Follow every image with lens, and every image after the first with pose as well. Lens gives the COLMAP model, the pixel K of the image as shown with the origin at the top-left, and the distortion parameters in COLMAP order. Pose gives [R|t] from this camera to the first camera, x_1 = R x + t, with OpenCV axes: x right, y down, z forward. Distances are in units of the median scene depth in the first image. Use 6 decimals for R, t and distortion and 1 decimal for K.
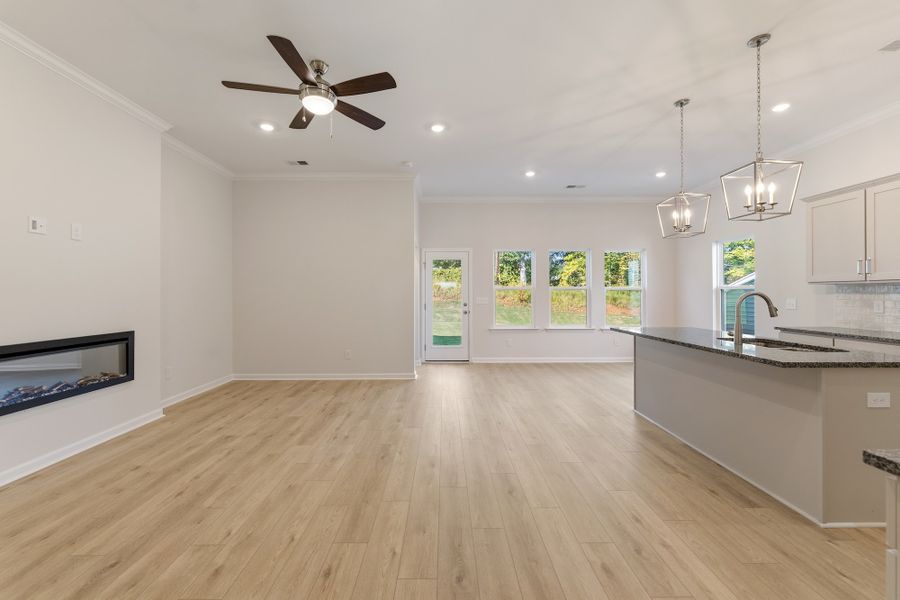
lens RADIAL K [[364.7, 0, 446.5], [0, 364.7, 292.2], [0, 0, 1]] dist [-0.003585, 0.000104]
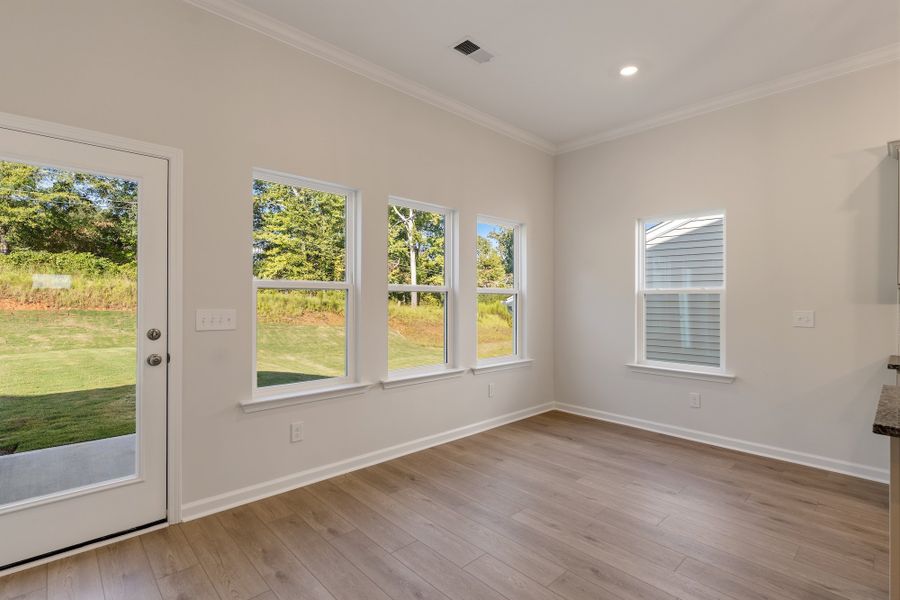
lens RADIAL K [[426.3, 0, 448.5], [0, 426.3, 299.3], [0, 0, 1]] dist [-0.001178, -0.000352]
pose [[0.735072, 0.006456, 0.677959, -0.015827], [-0.009841, 0.999951, 0.001148, 0.005213], [-0.677918, -0.007516, 0.735099, 1.212885]]
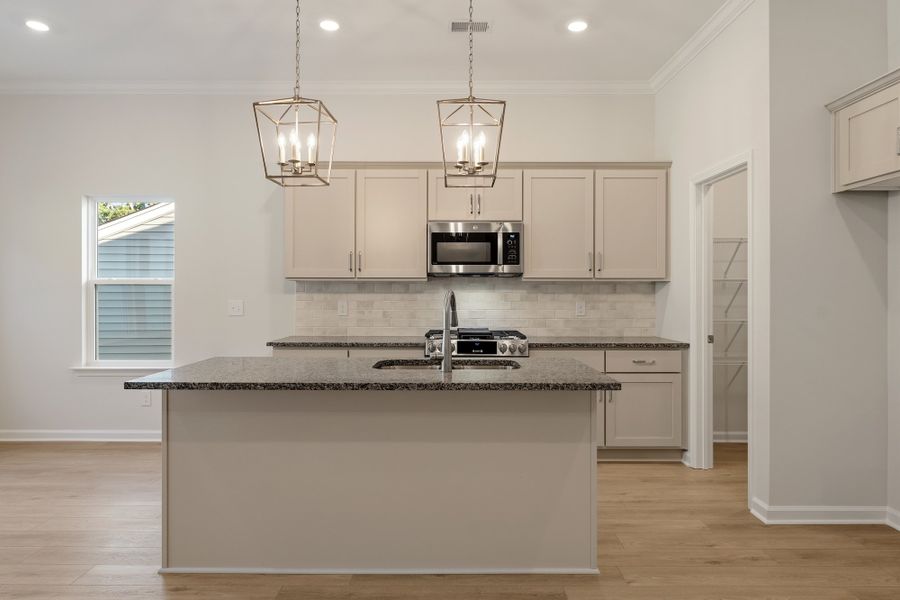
lens RADIAL K [[559.4, 0, 446.3], [0, 559.4, 292.0], [0, 0, 1]] dist [0.007379, -0.005891]
pose [[0.009936, 0.002768, 0.999947, -0.158417], [-0.006431, 0.999976, -0.002704, 0.003526], [-0.999930, -0.006404, 0.009954, 0.817546]]
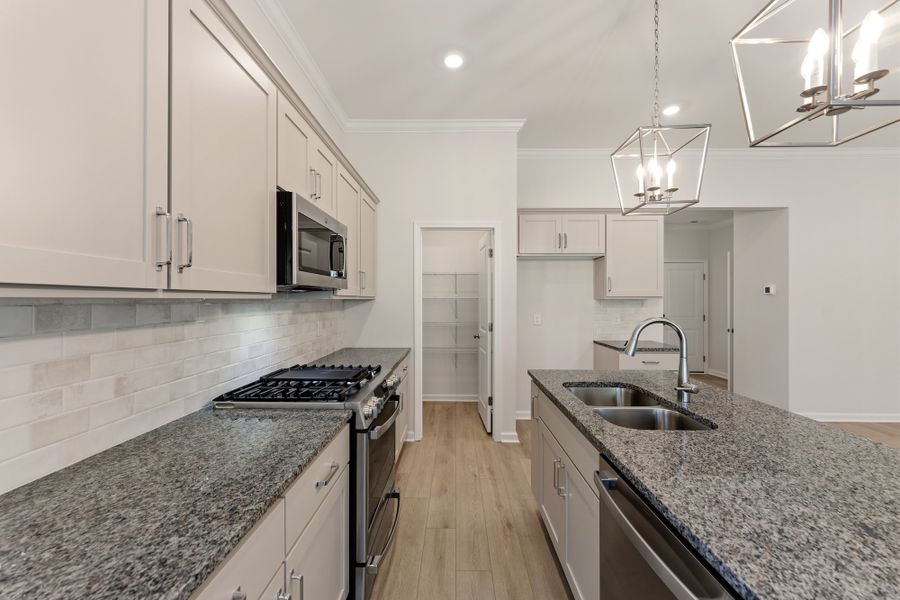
lens RADIAL K [[364.7, 0, 452.8], [0, 364.7, 296.5], [0, 0, 1]] dist [-0.003585, 0.000104]
pose [[-0.999984, 0.001971, 0.005230, 0.986539], [0.001904, 0.999916, -0.012815, -0.023859], [-0.005255, -0.012805, -0.999904, 1.354934]]
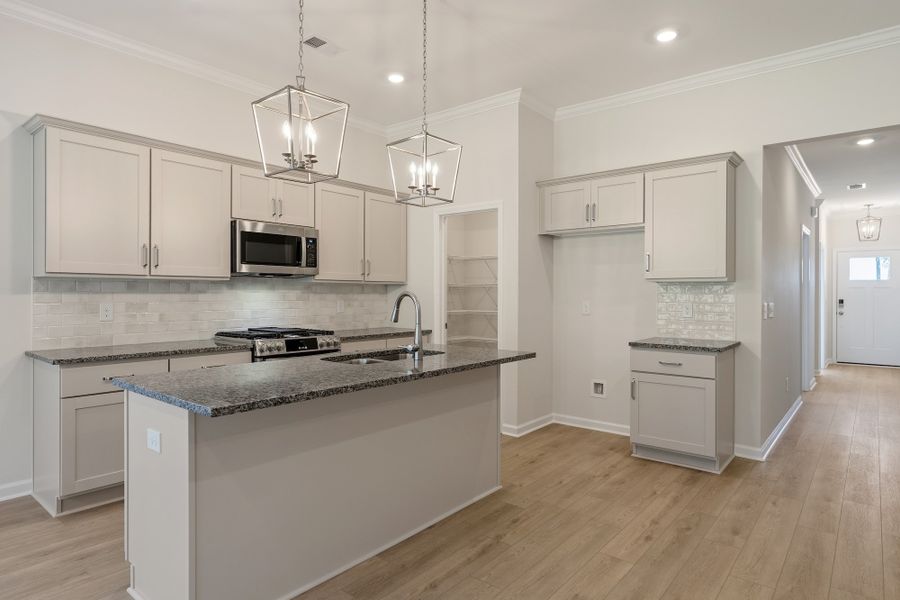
lens RADIAL K [[511.4, 0, 448.4], [0, 511.4, 293.4], [0, 0, 1]] dist [-0.001953, -0.000146]
pose [[-0.765431, -0.000072, 0.643518, 0.048589], [-0.004158, 0.999980, -0.004835, 0.007046], [-0.643504, -0.006377, -0.765416, 1.473061]]
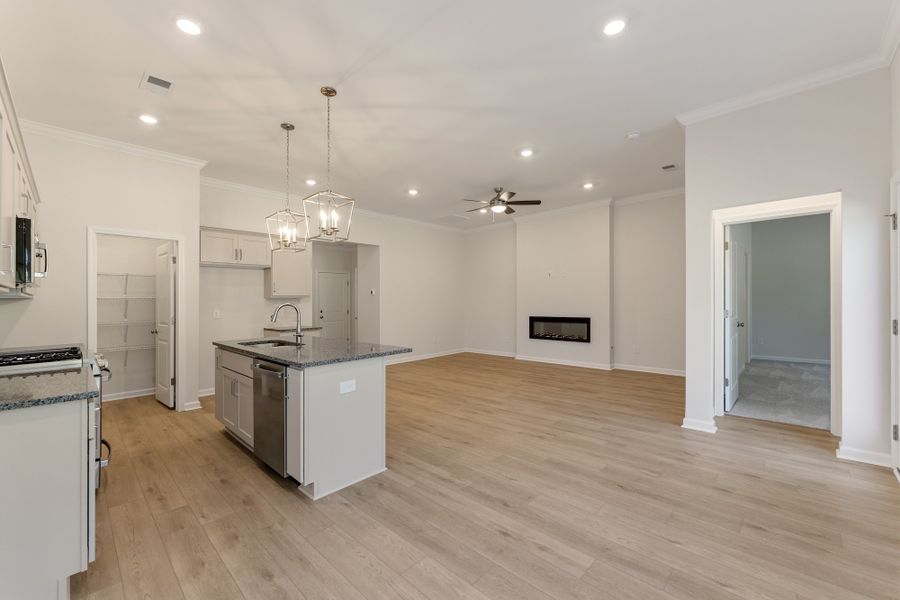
lens RADIAL K [[364.7, 0, 450.6], [0, 364.7, 295.7], [0, 0, 1]] dist [-0.003585, 0.000104]
pose [[-0.691214, 0.000492, -0.722650, 1.147416], [0.019337, 0.999654, -0.017815, 0.007842], [0.722391, -0.026288, -0.690985, 1.940851]]
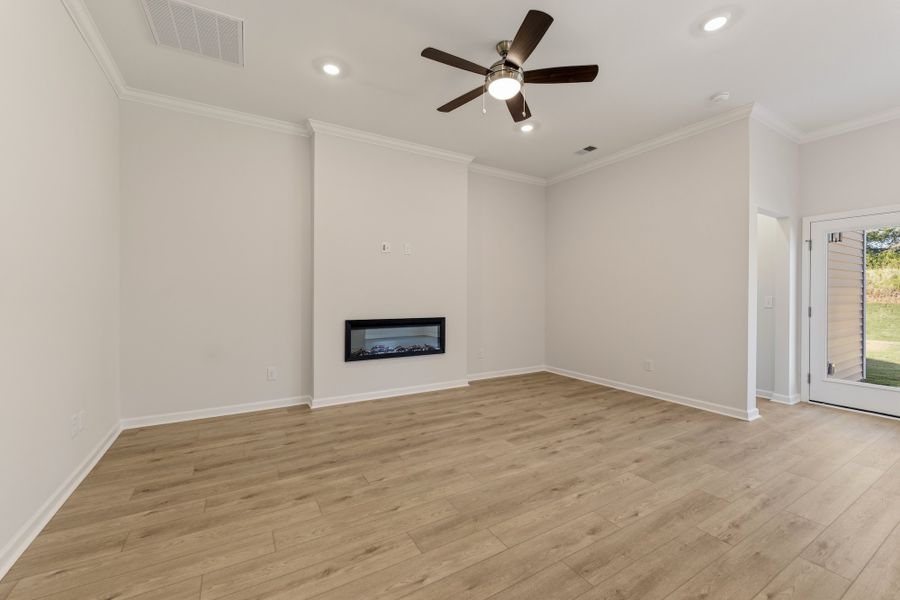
lens RADIAL K [[364.7, 0, 445.6], [0, 364.7, 296.1], [0, 0, 1]] dist [-0.003585, 0.000104]
pose [[0.497556, 0.006390, -0.867408, 0.350719], [0.000784, 0.999969, 0.007816, 0.017082], [0.867431, -0.004569, 0.497536, 0.343272]]
